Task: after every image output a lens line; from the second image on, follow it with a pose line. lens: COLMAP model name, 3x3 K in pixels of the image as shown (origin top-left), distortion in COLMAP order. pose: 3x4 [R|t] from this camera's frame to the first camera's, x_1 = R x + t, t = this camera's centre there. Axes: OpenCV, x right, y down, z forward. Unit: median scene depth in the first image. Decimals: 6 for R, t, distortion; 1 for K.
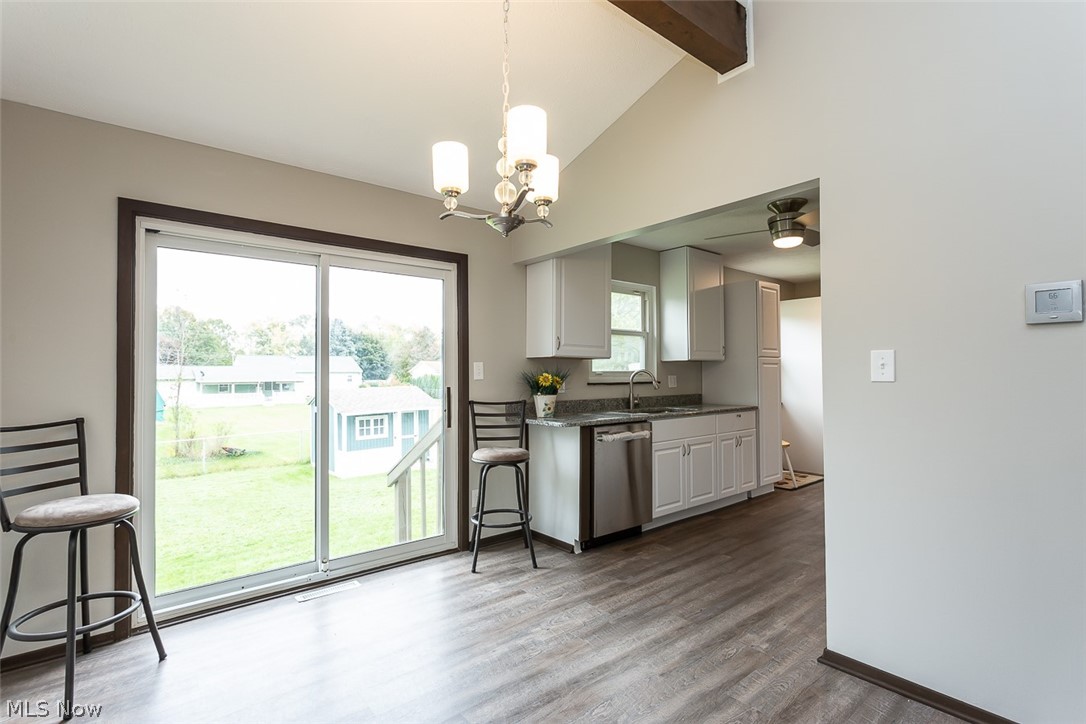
lens RADIAL K [[519.1, 0, 526.6], [0, 519.1, 368.2], [0, 0, 1]] dist [0.001441, 0.000223]
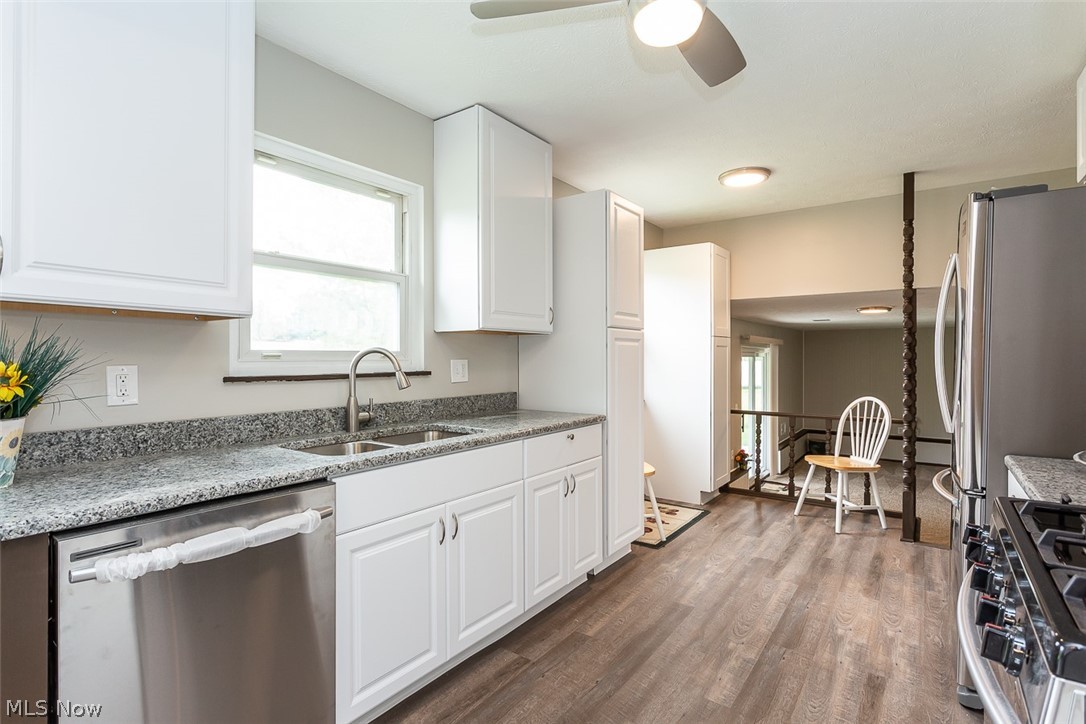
lens RADIAL K [[534.7, 0, 542.3], [0, 534.7, 361.1], [0, 0, 1]] dist [0.000622, 0.000107]
pose [[0.963539, 0.003104, 0.267549, 0.288633], [-0.008103, 0.999813, 0.017581, 0.006935], [-0.267445, -0.019108, 0.963384, 0.595594]]
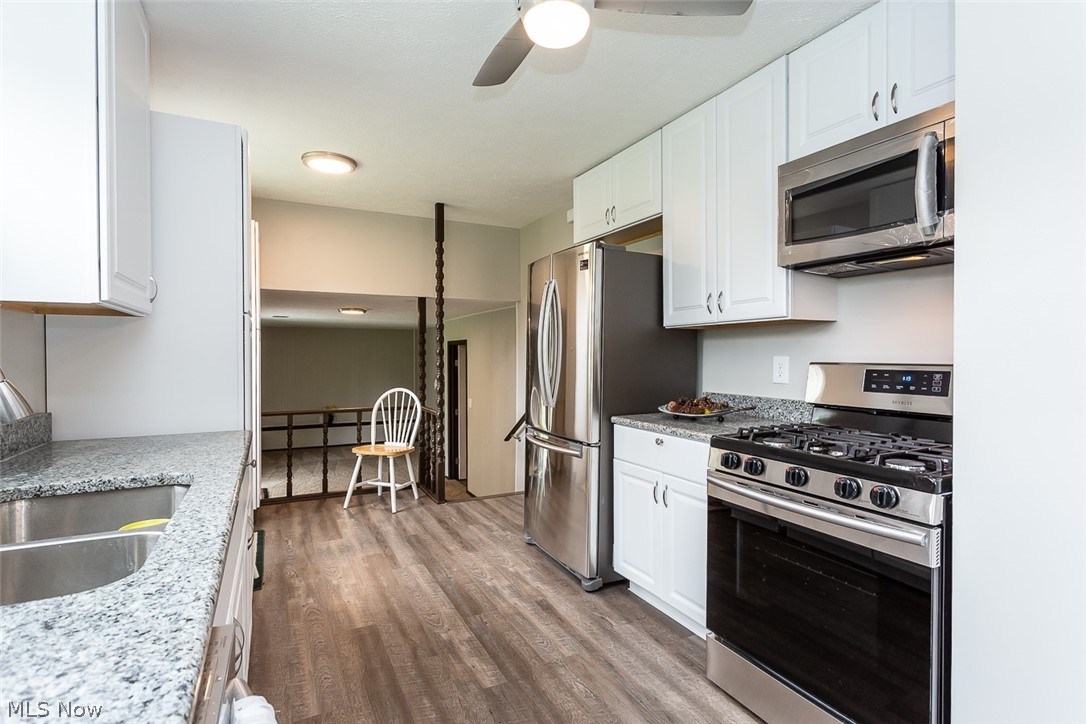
lens RADIAL K [[530.1, 0, 539.0], [0, 530.1, 358.7], [0, 0, 1]] dist [-0.000440, 0.000101]
pose [[0.193827, -0.003348, 0.981030, 0.089914], [-0.013514, 0.999890, 0.006082, 0.012856], [-0.980943, -0.014437, 0.193760, 0.883664]]
